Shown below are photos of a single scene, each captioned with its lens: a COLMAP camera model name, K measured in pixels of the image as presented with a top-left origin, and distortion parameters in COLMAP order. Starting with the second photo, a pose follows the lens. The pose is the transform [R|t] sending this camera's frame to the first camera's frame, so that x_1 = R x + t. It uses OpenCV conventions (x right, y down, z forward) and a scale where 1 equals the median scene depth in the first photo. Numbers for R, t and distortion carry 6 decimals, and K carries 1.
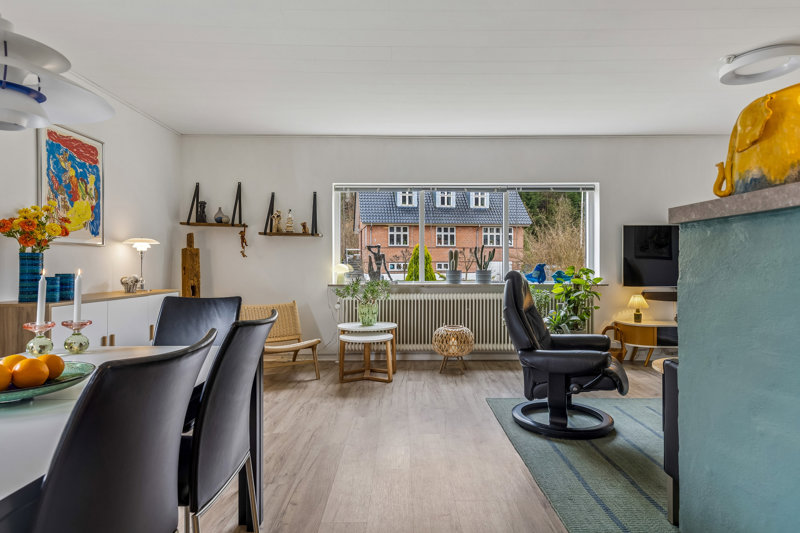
lens RADIAL K [[459.7, 0, 400.6], [0, 459.7, 266.8], [0, 0, 1]] dist [0.000079, -0.000019]
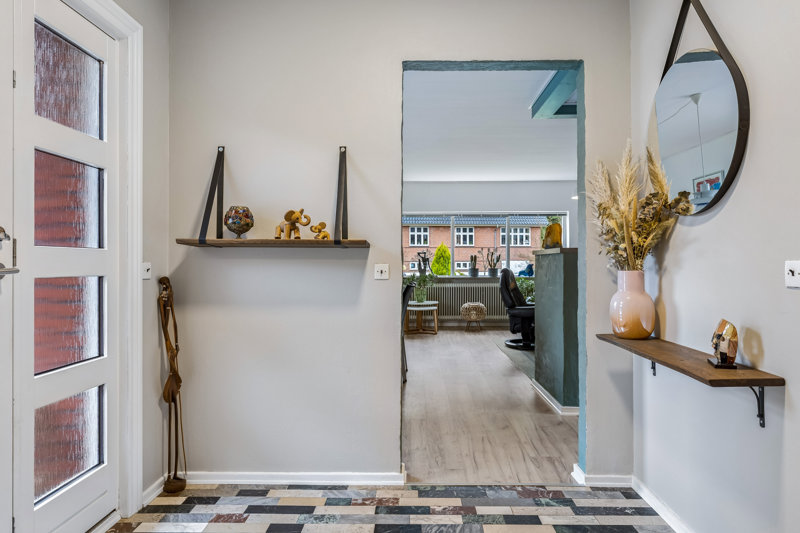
lens RADIAL K [[483.8, 0, 400.6], [0, 483.8, 264.4], [0, 0, 1]] dist [-0.000920, -0.000409]
pose [[0.999539, -0.000252, -0.030370, -0.087790], [0.000135, 0.999993, -0.003862, 0.000797], [0.030371, 0.003856, 0.999531, -0.692276]]
